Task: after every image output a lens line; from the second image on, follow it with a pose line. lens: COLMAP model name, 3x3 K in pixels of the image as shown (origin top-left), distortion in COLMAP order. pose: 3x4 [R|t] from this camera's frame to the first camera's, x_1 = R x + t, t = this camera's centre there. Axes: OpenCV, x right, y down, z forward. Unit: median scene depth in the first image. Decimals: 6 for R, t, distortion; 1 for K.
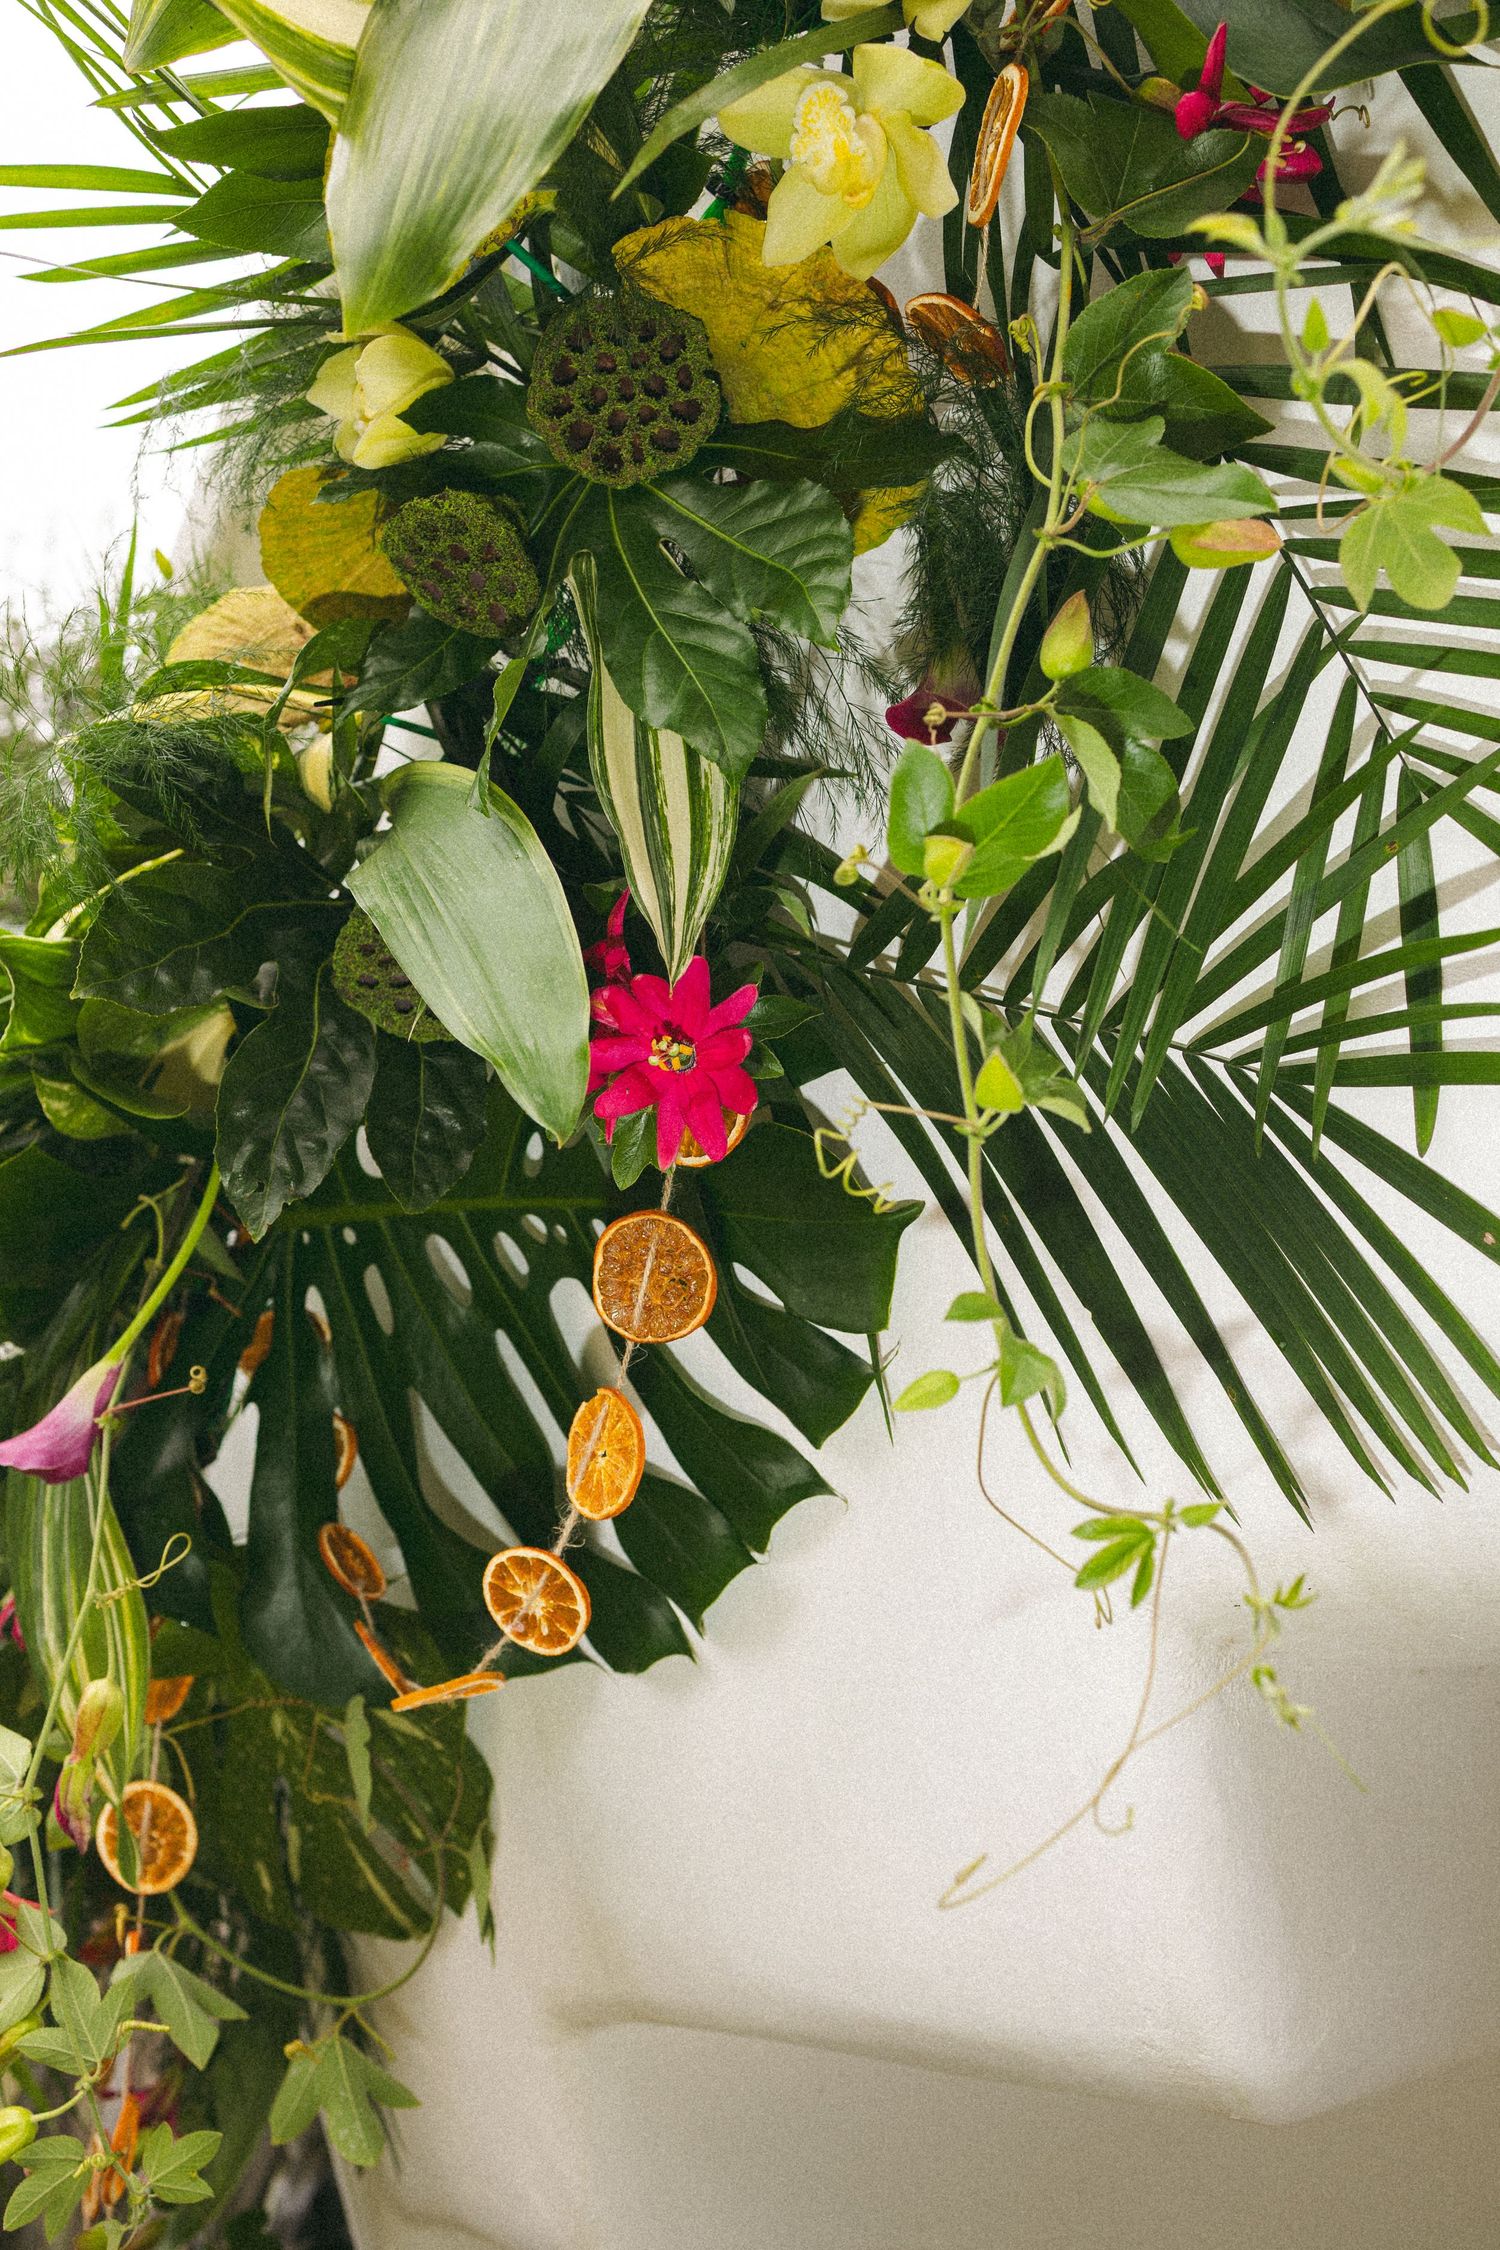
lens RADIAL K [[2439.3, 0, 757.6], [0, 2439.3, 1129.4], [0, 0, 1]] dist [0.054388, 0.000000]
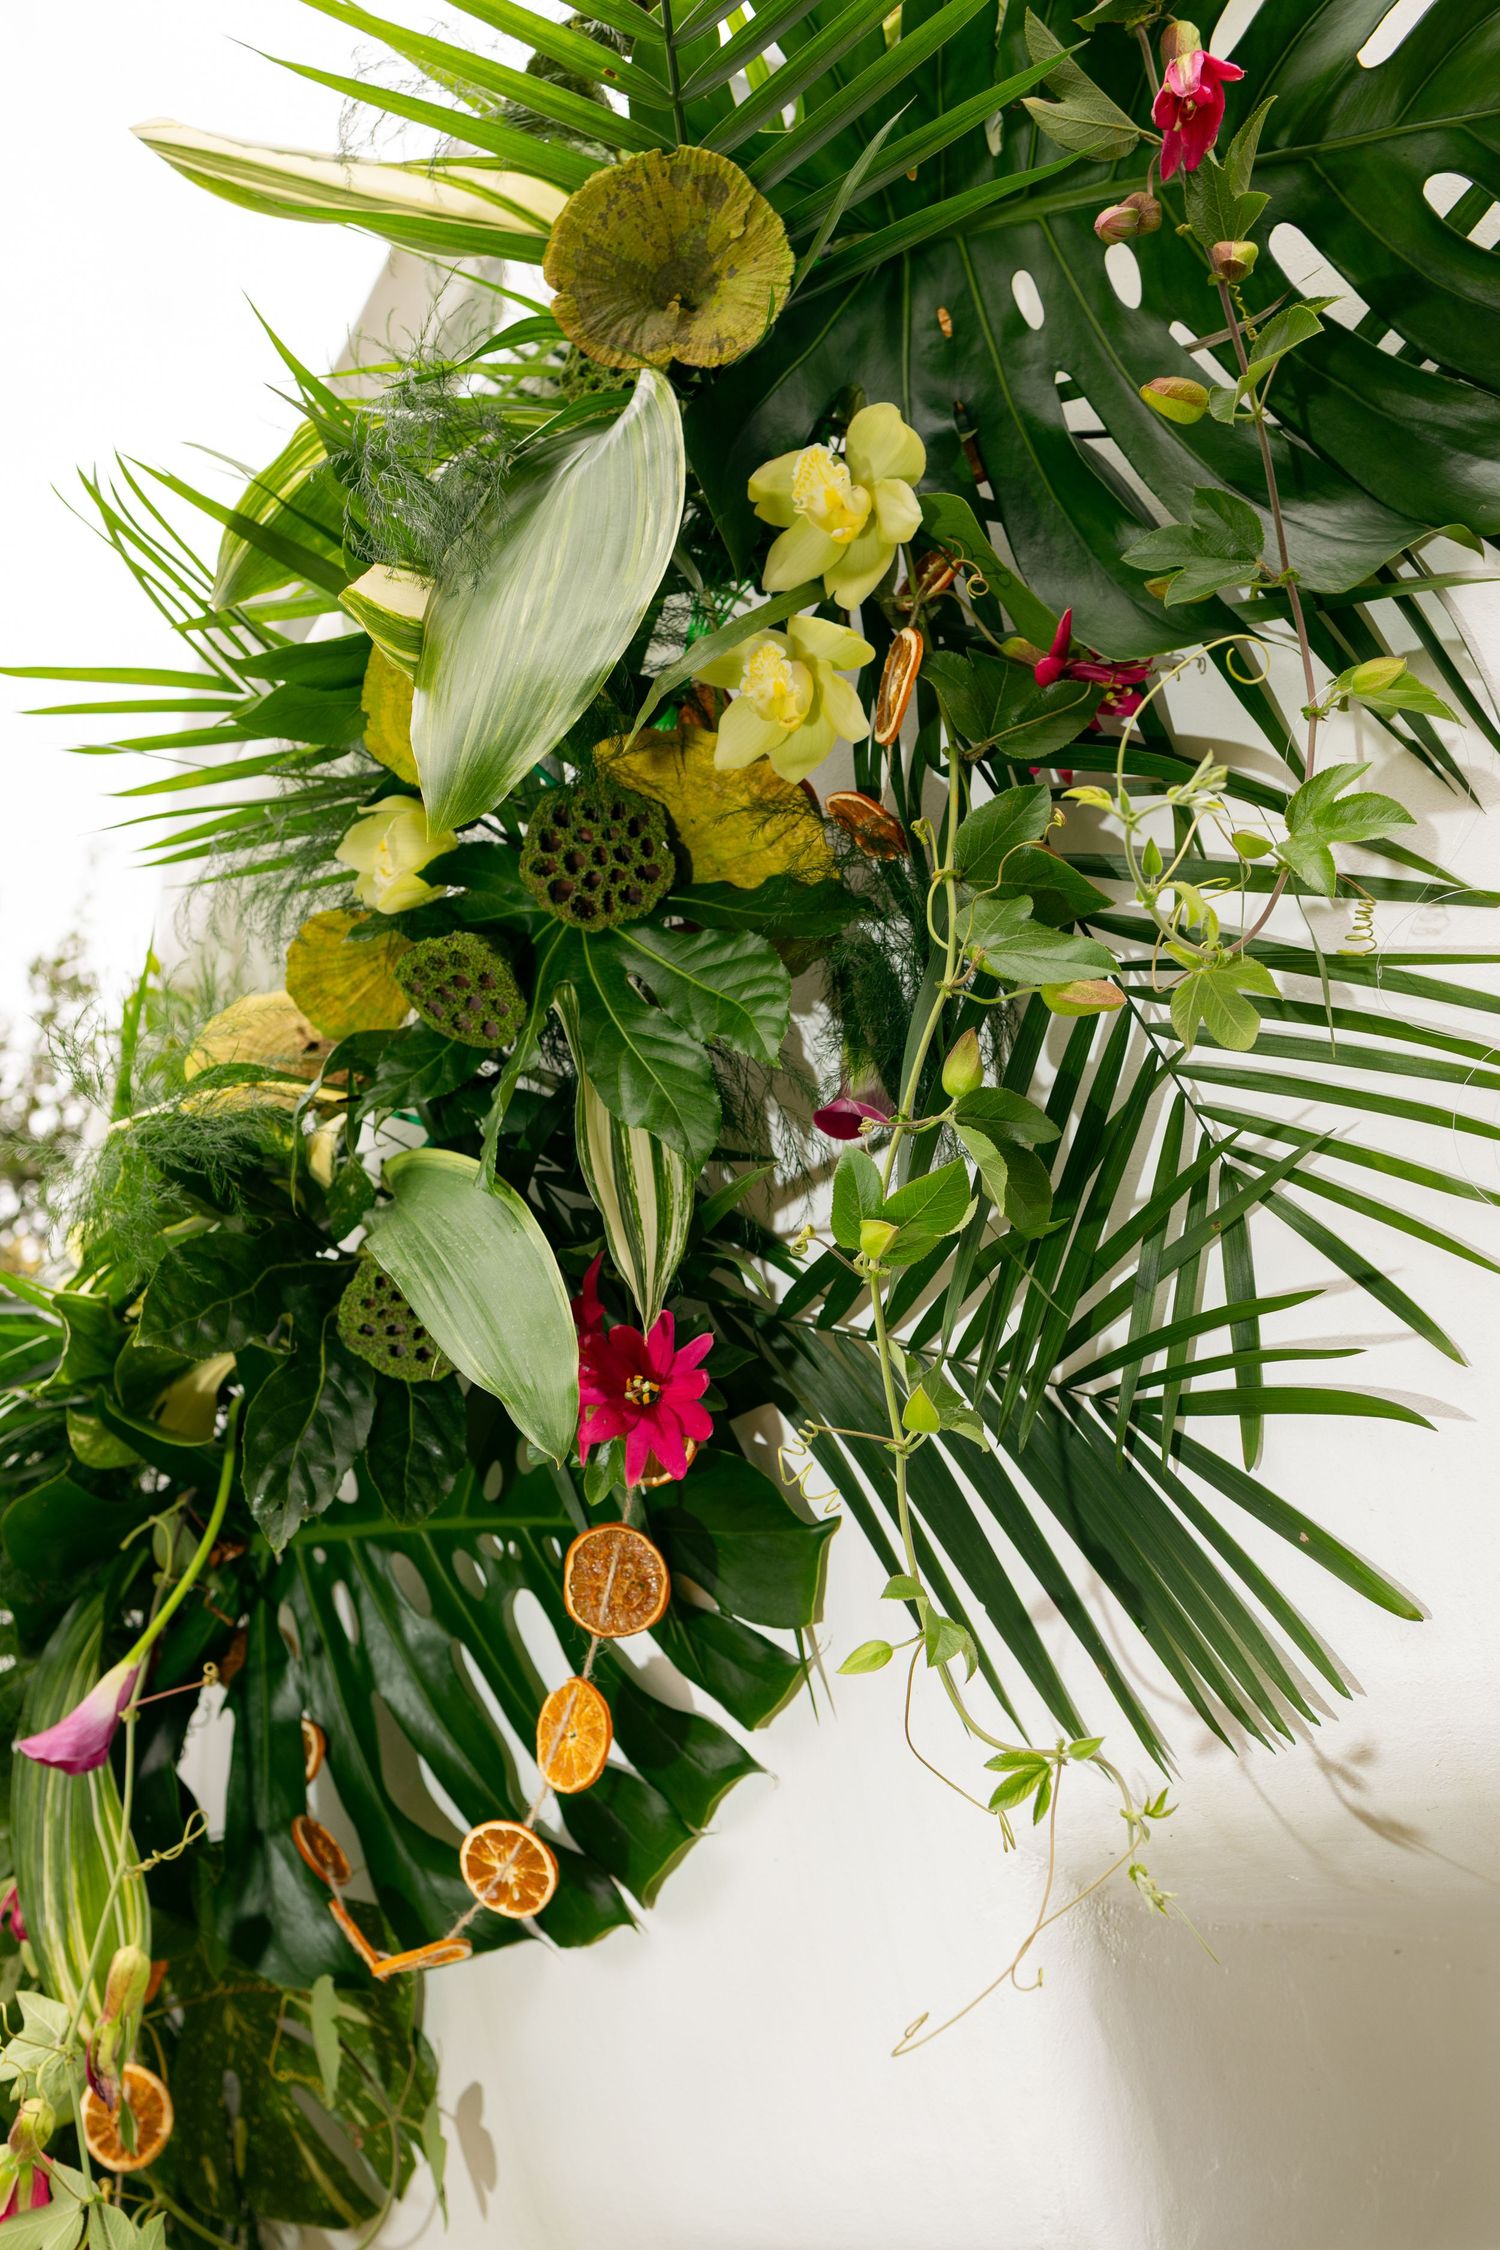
lens RADIAL K [[2439.3, 0, 742.9], [0, 2439.3, 1133.7], [0, 0, 1]] dist [0.054388, 0.000000]
pose [[0.998444, 0.004159, 0.055606, -0.050611], [0.003519, 0.990526, -0.137283, 0.009348], [-0.055650, 0.137265, 0.988970, -0.217560]]
